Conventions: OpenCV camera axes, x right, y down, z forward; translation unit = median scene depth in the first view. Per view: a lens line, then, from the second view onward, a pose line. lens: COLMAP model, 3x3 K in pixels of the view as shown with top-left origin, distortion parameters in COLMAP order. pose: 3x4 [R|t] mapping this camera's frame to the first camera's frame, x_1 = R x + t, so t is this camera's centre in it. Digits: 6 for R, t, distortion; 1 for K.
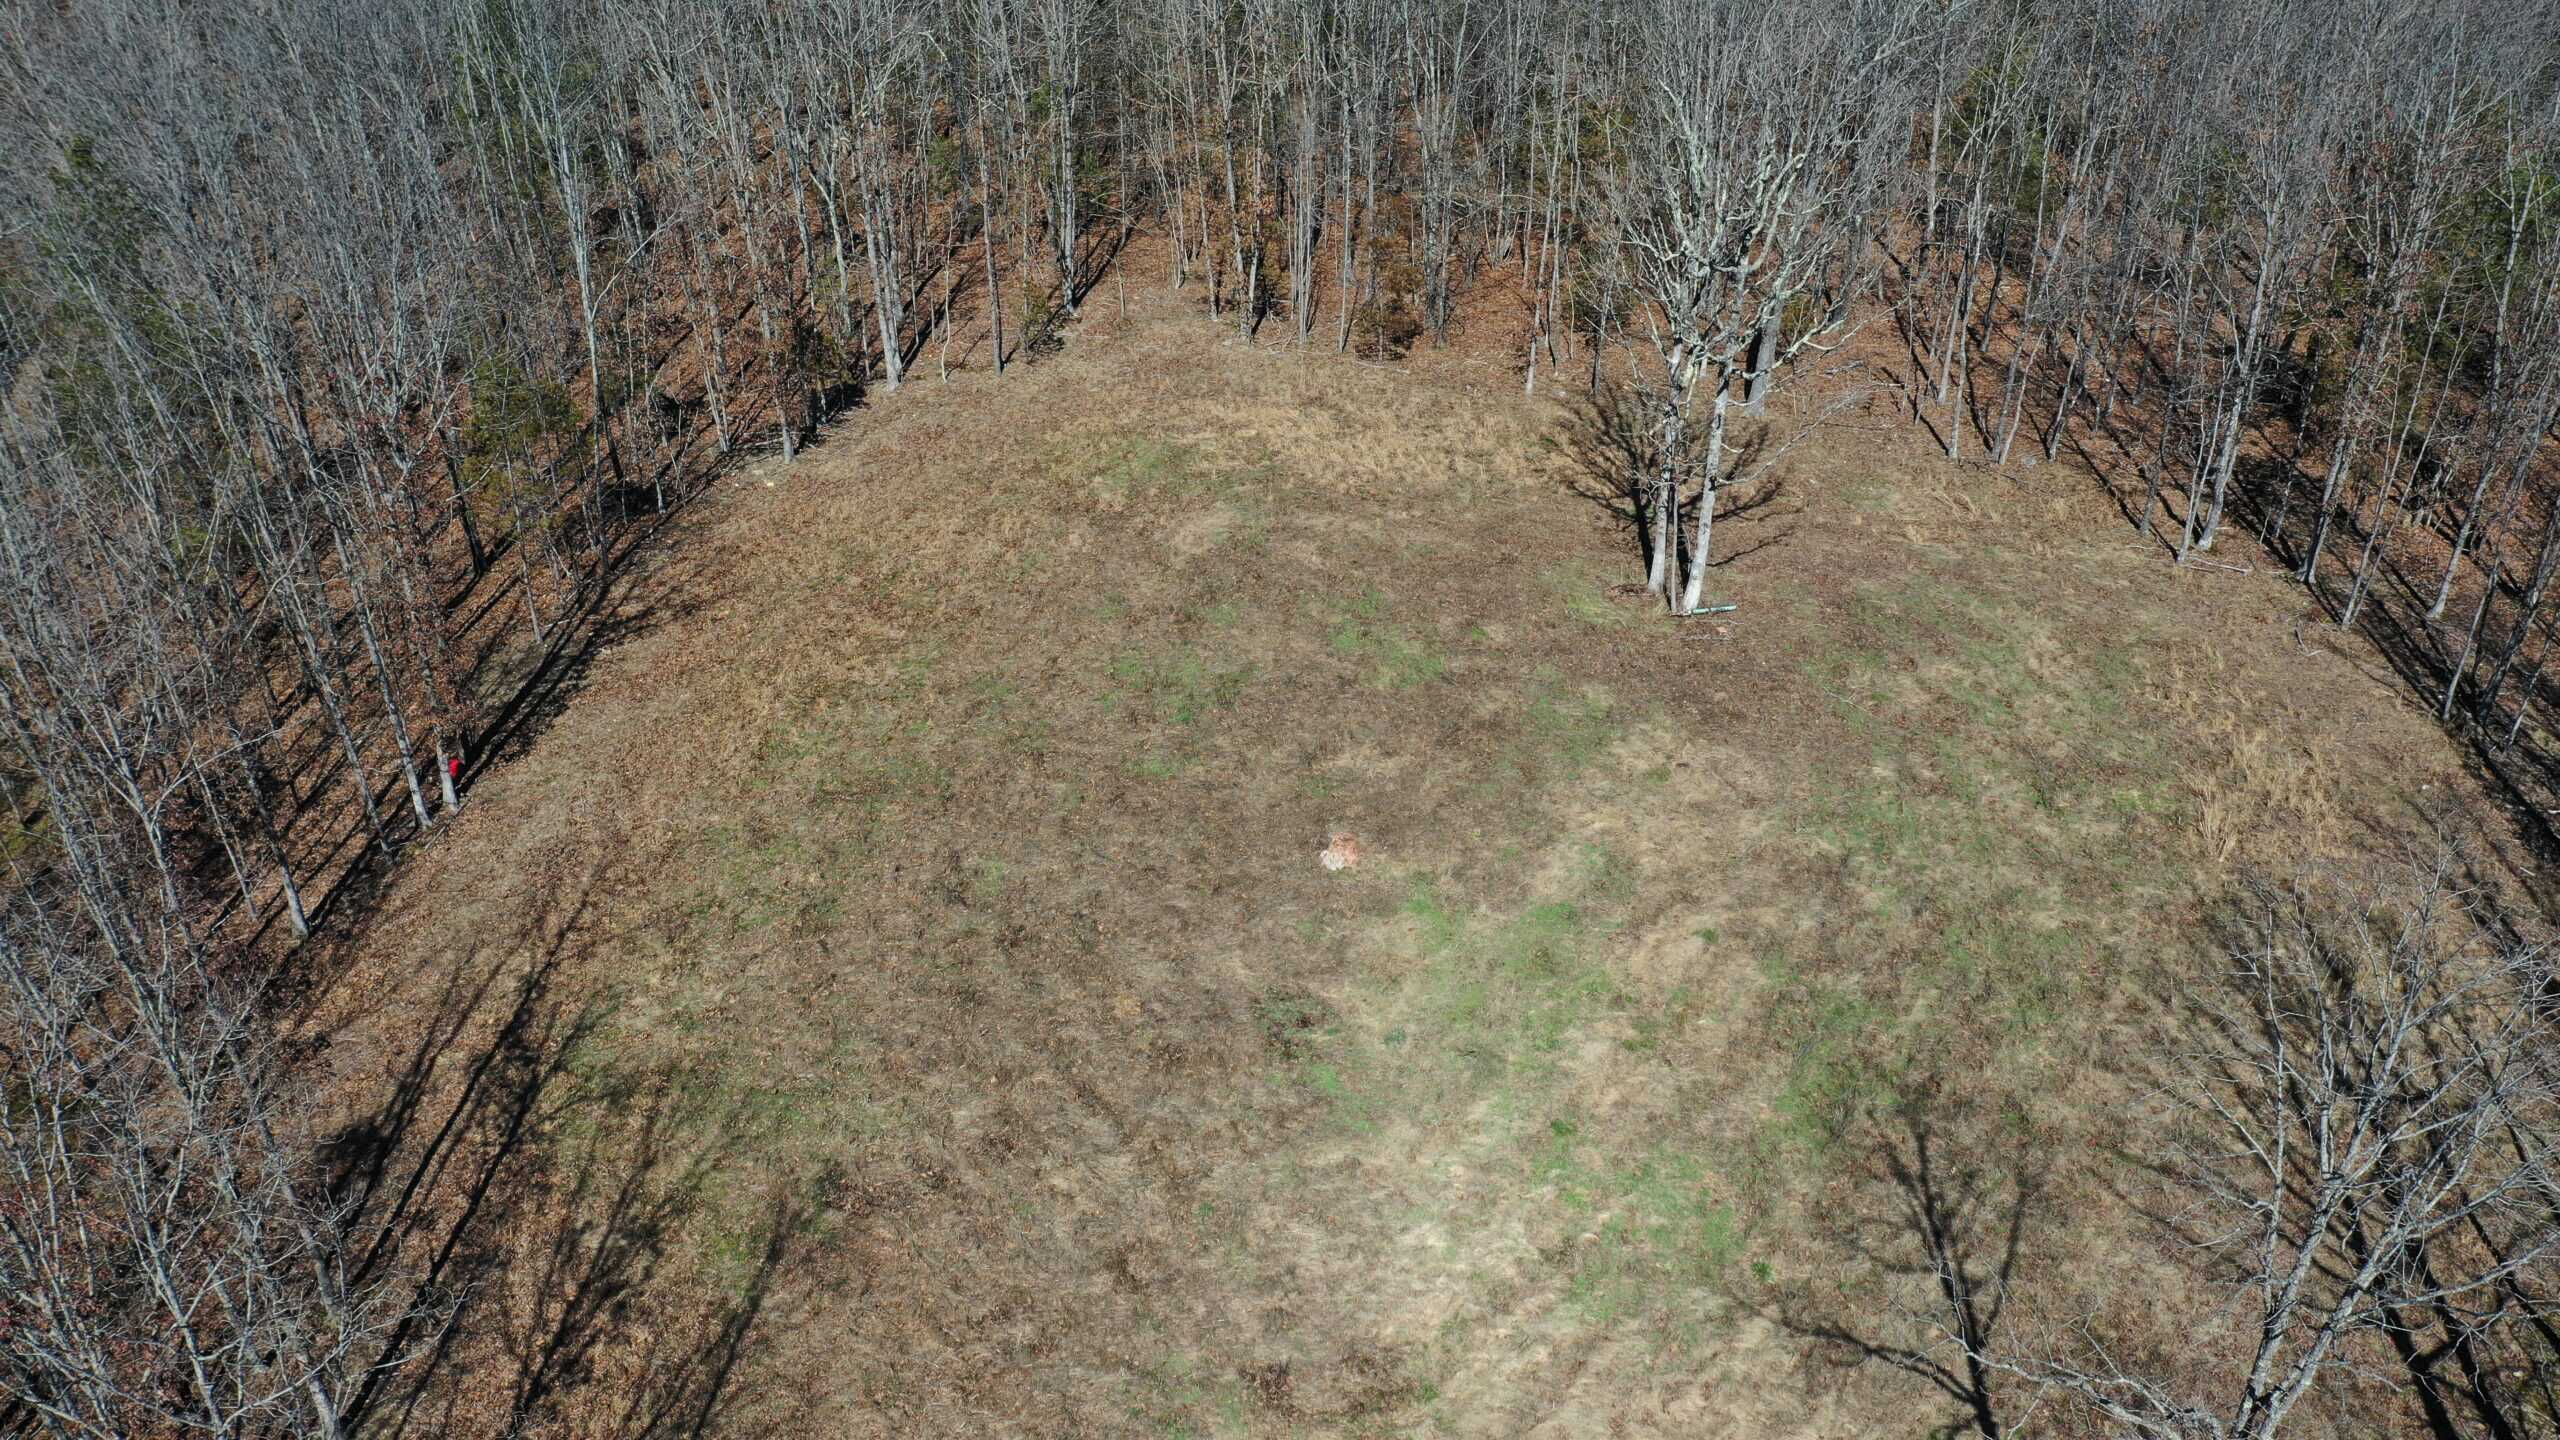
lens RADIAL K [[2062.7, 0, 1280.0], [0, 2062.7, 720.0], [0, 0, 1]] dist [-0.003248, 0.012124]
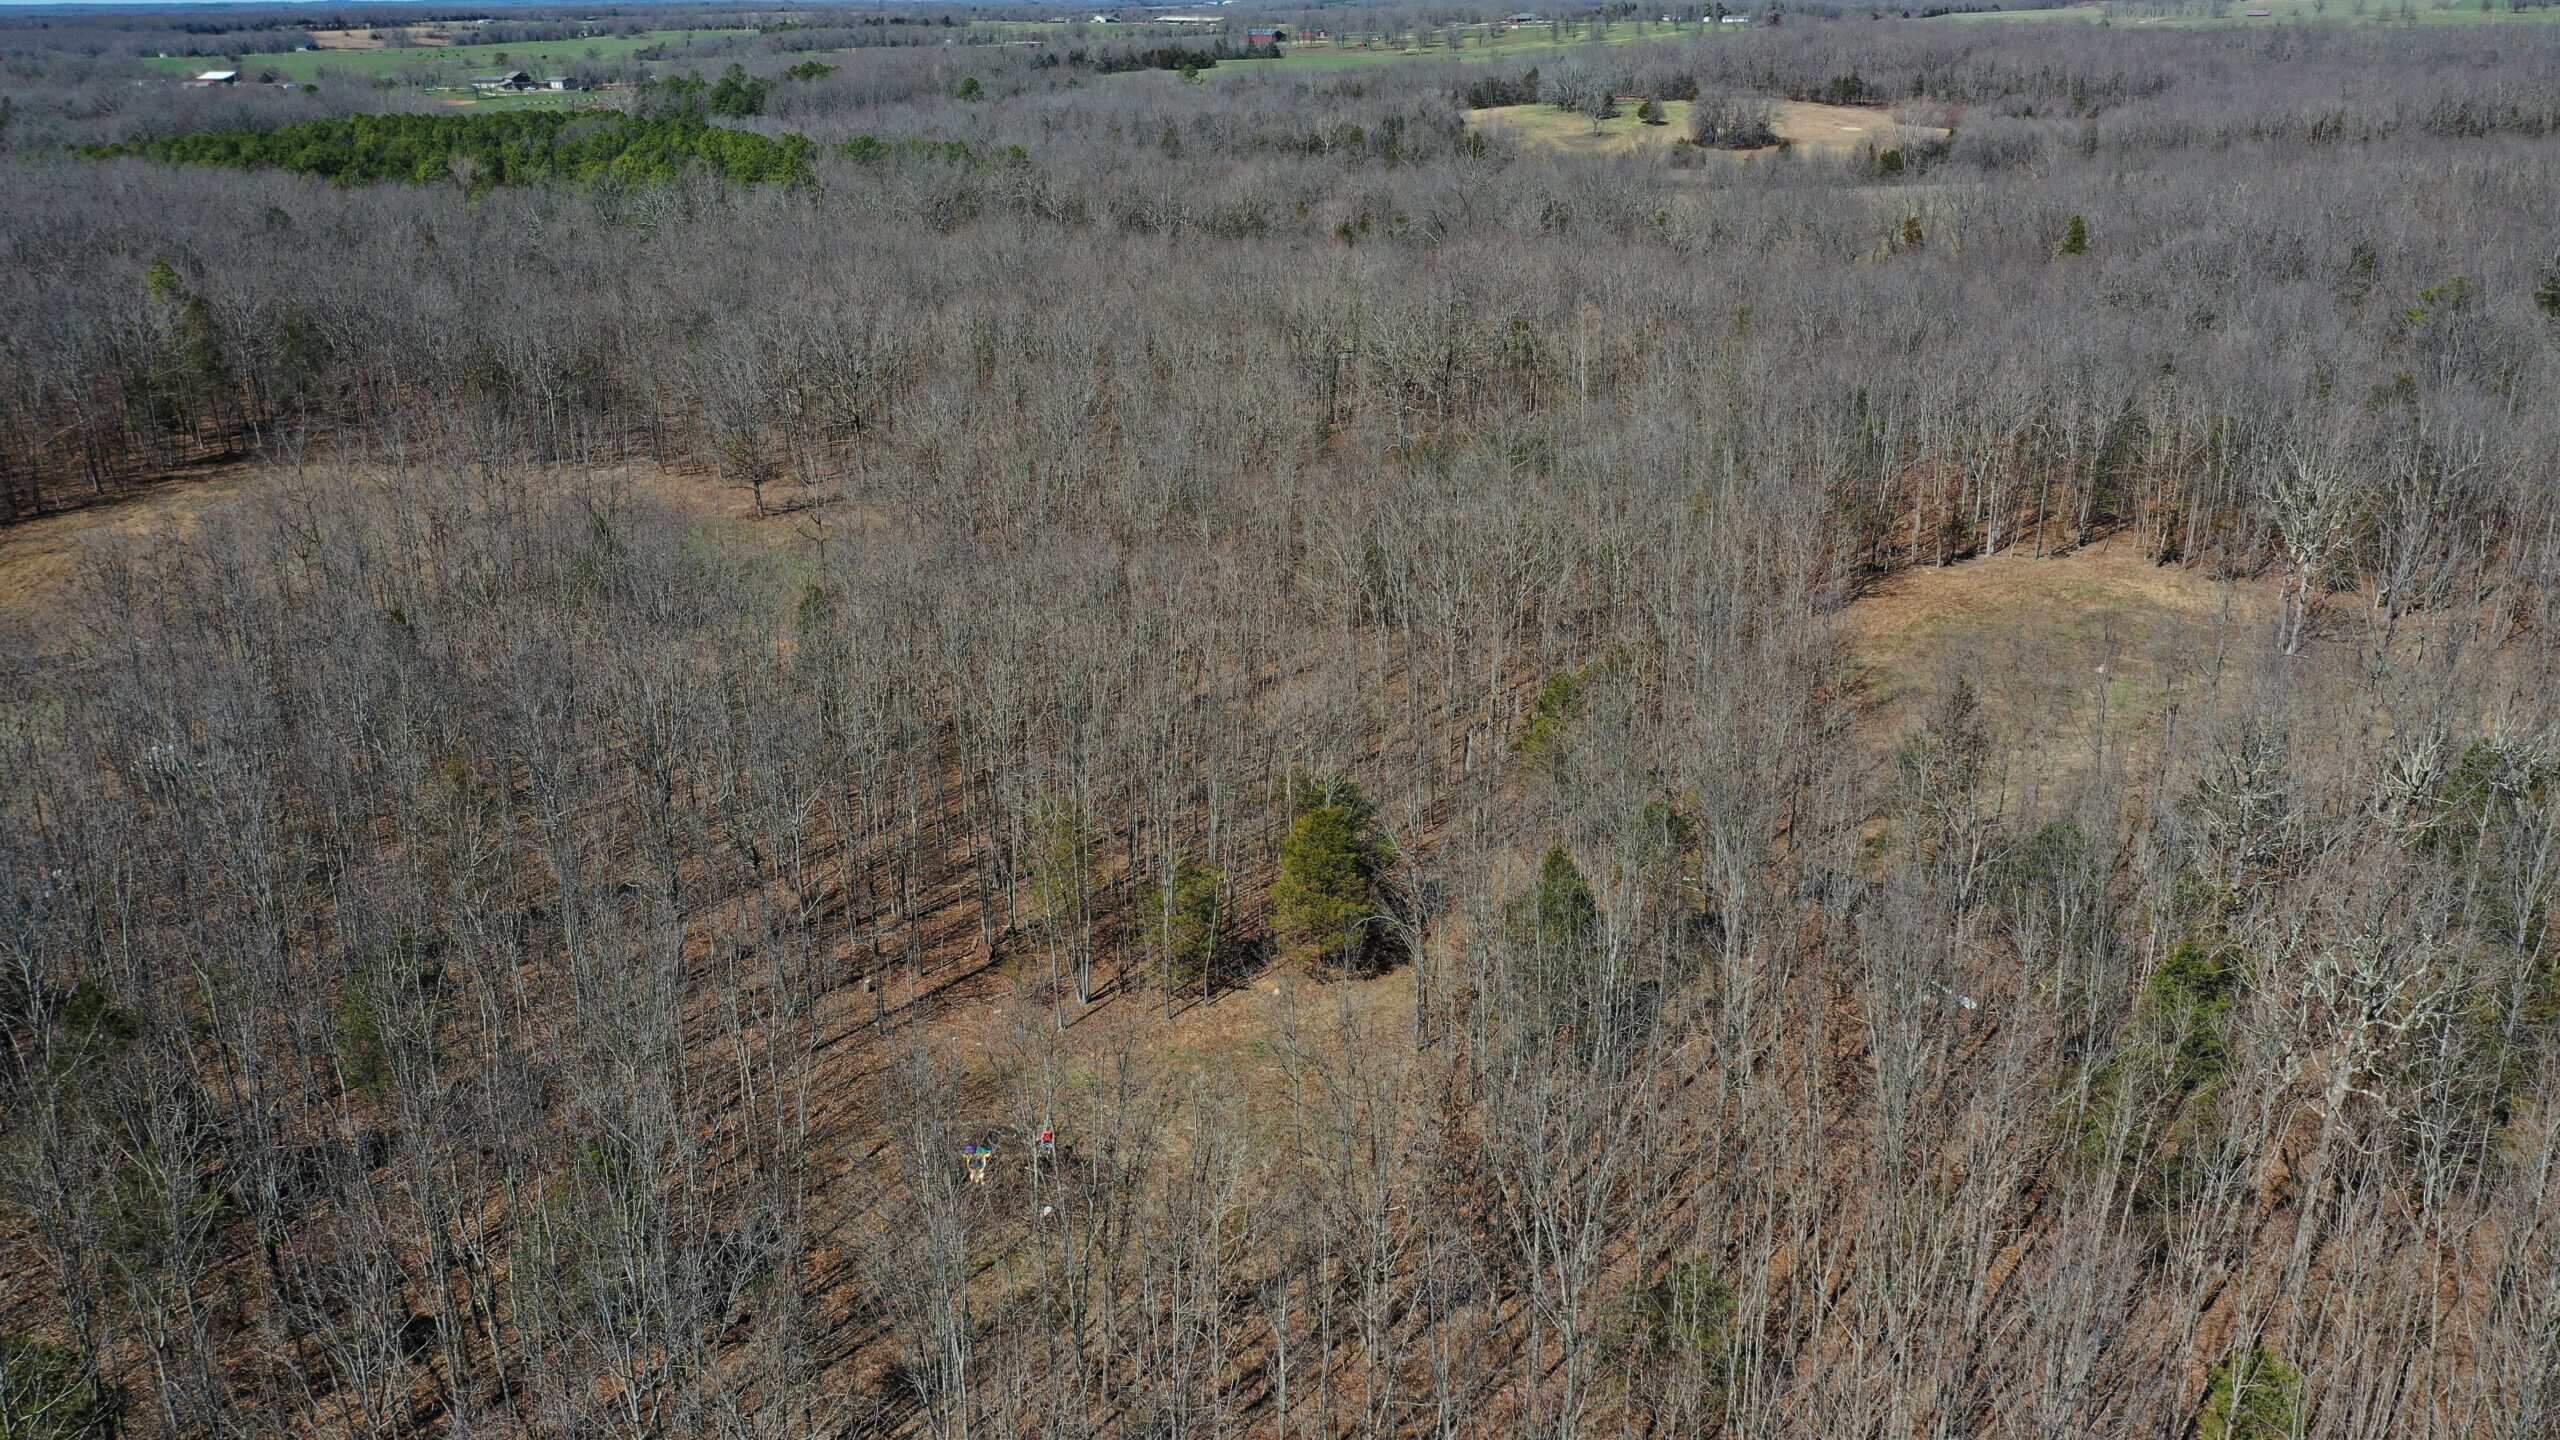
lens RADIAL K [[2062.7, 0, 1280.0], [0, 2062.7, 720.0], [0, 0, 1]] dist [-0.003248, 0.012124]
pose [[0.846729, 0.180398, -0.500507, 0.444593], [-0.283421, 0.949103, -0.137388, 0.742021], [0.450248, 0.258184, 0.854762, -1.738193]]
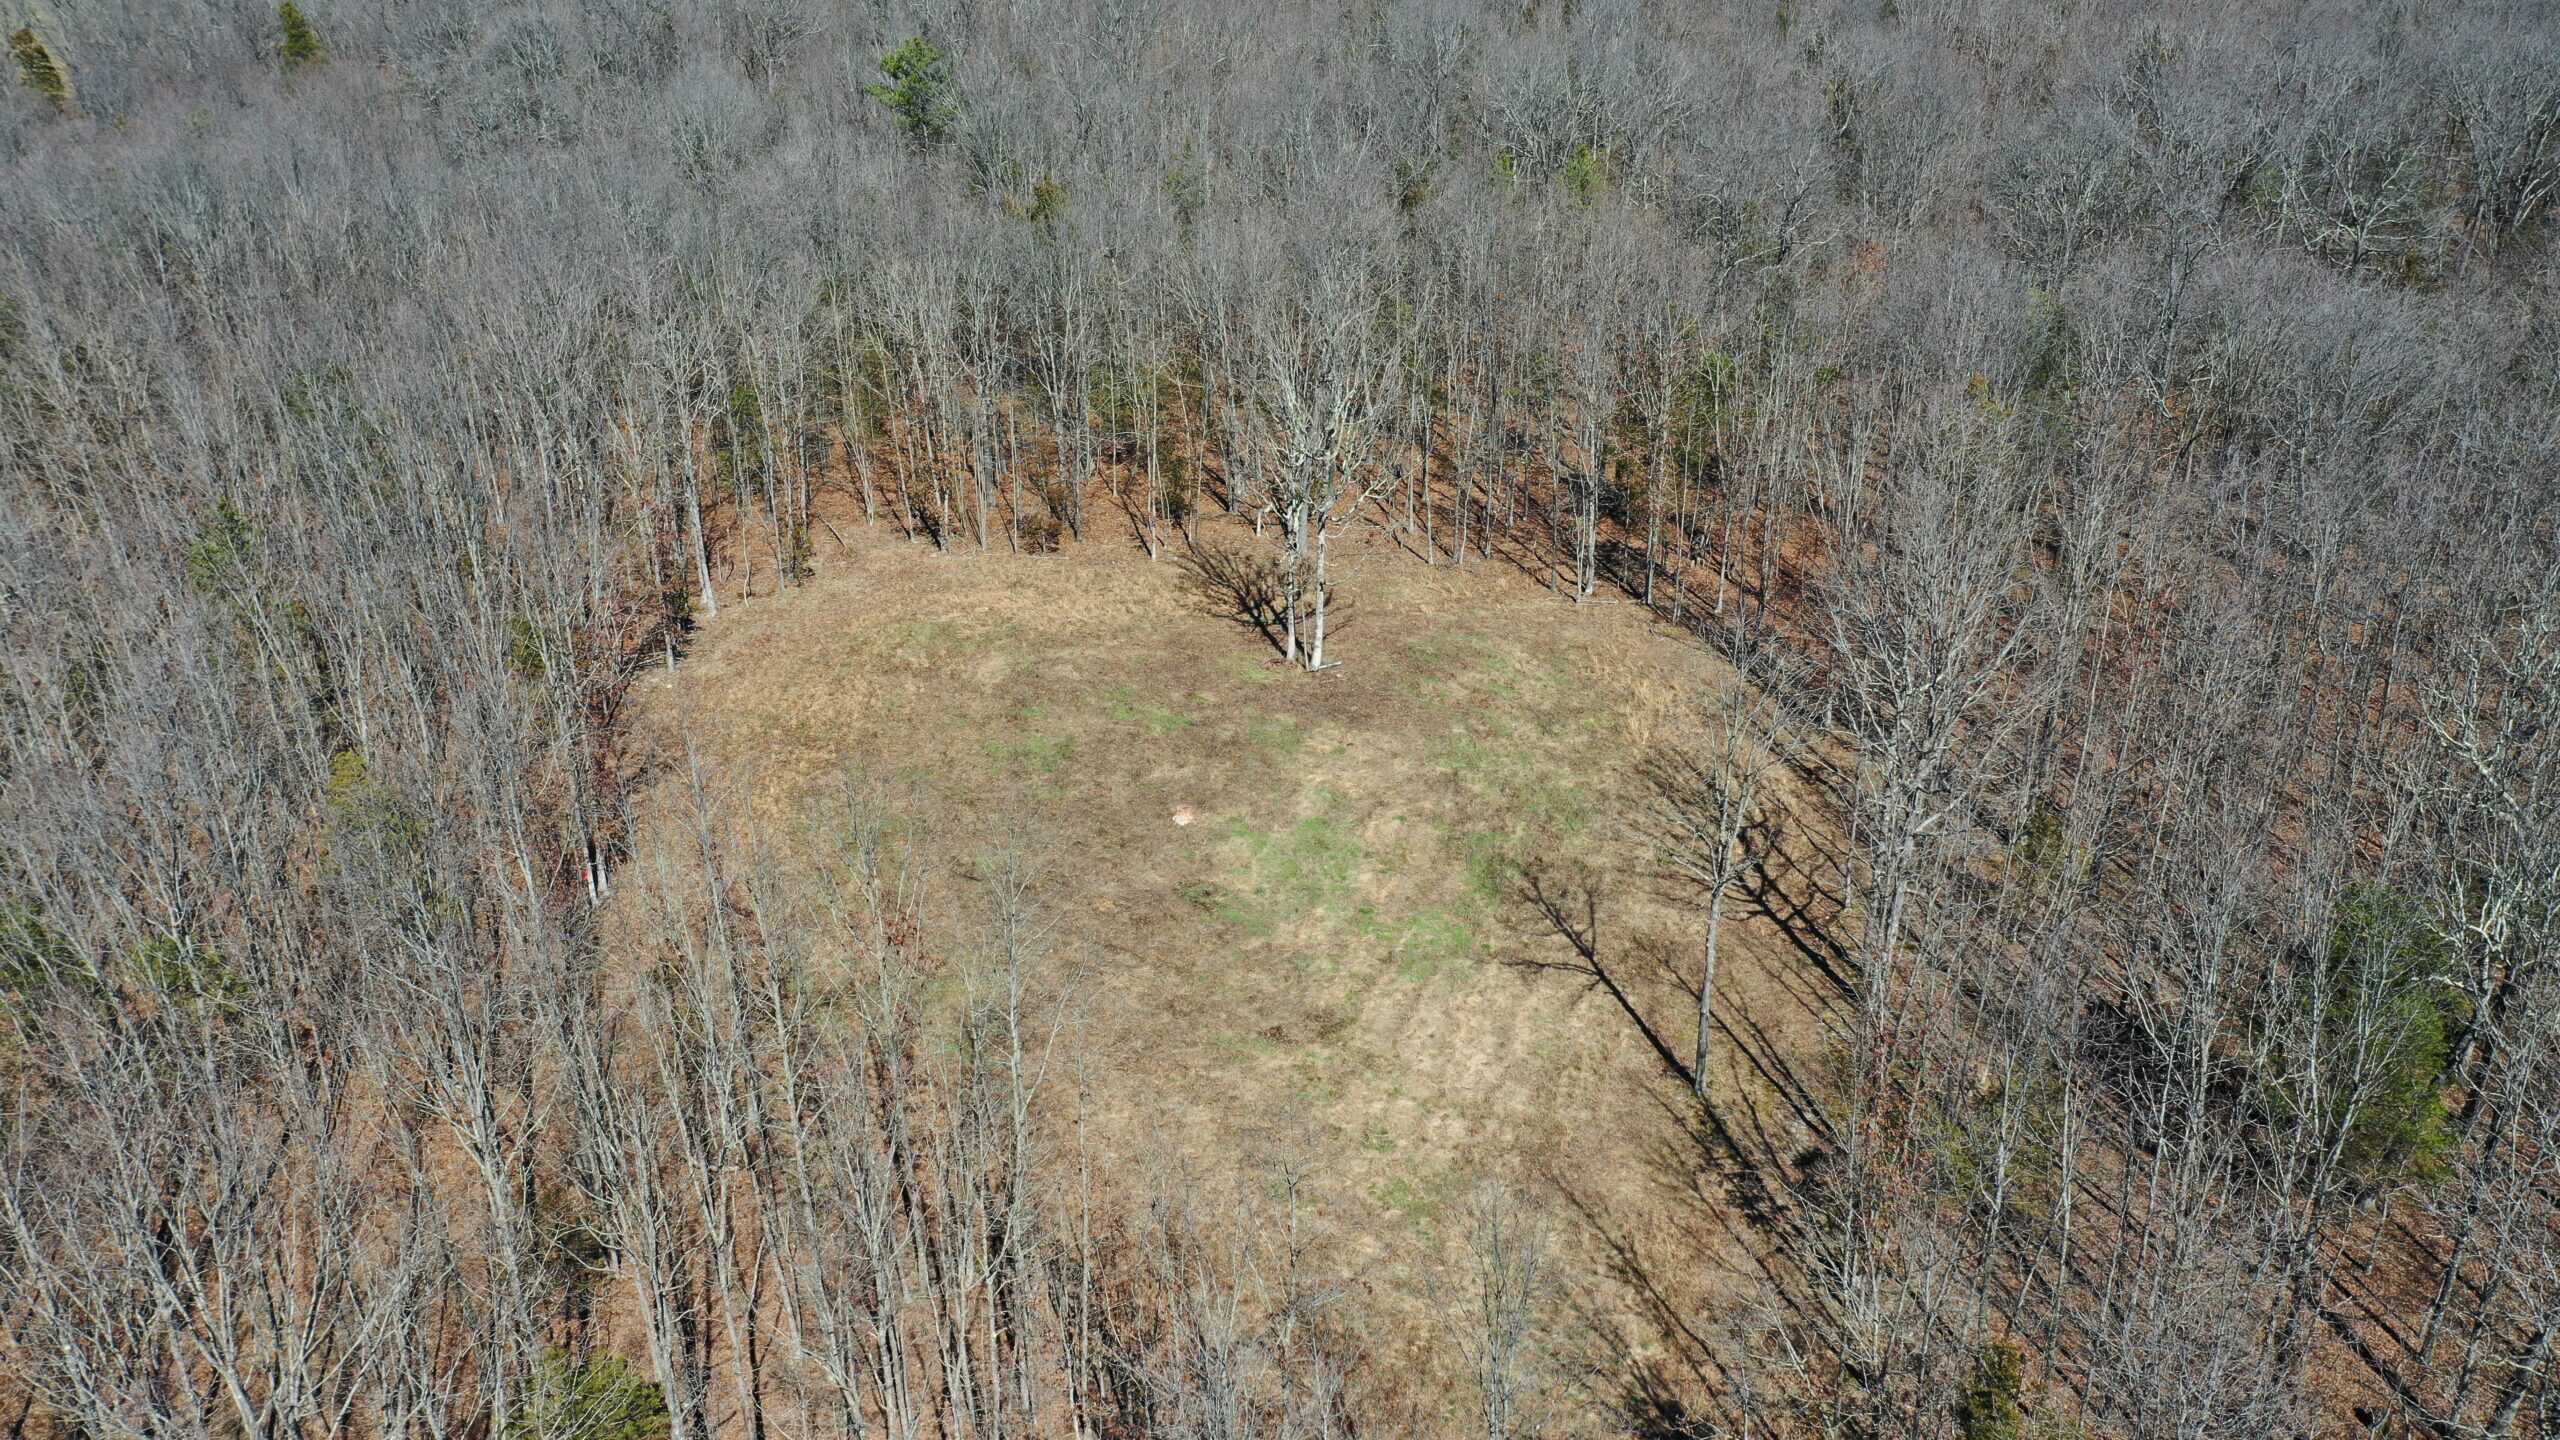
lens RADIAL K [[2062.7, 0, 1280.0], [0, 2062.7, 720.0], [0, 0, 1]] dist [-0.003248, 0.012124]
pose [[0.942269, -0.148190, 0.300282, -0.330897], [0.179343, 0.980624, -0.078827, 0.113084], [-0.282782, 0.128130, 0.950588, -0.546581]]
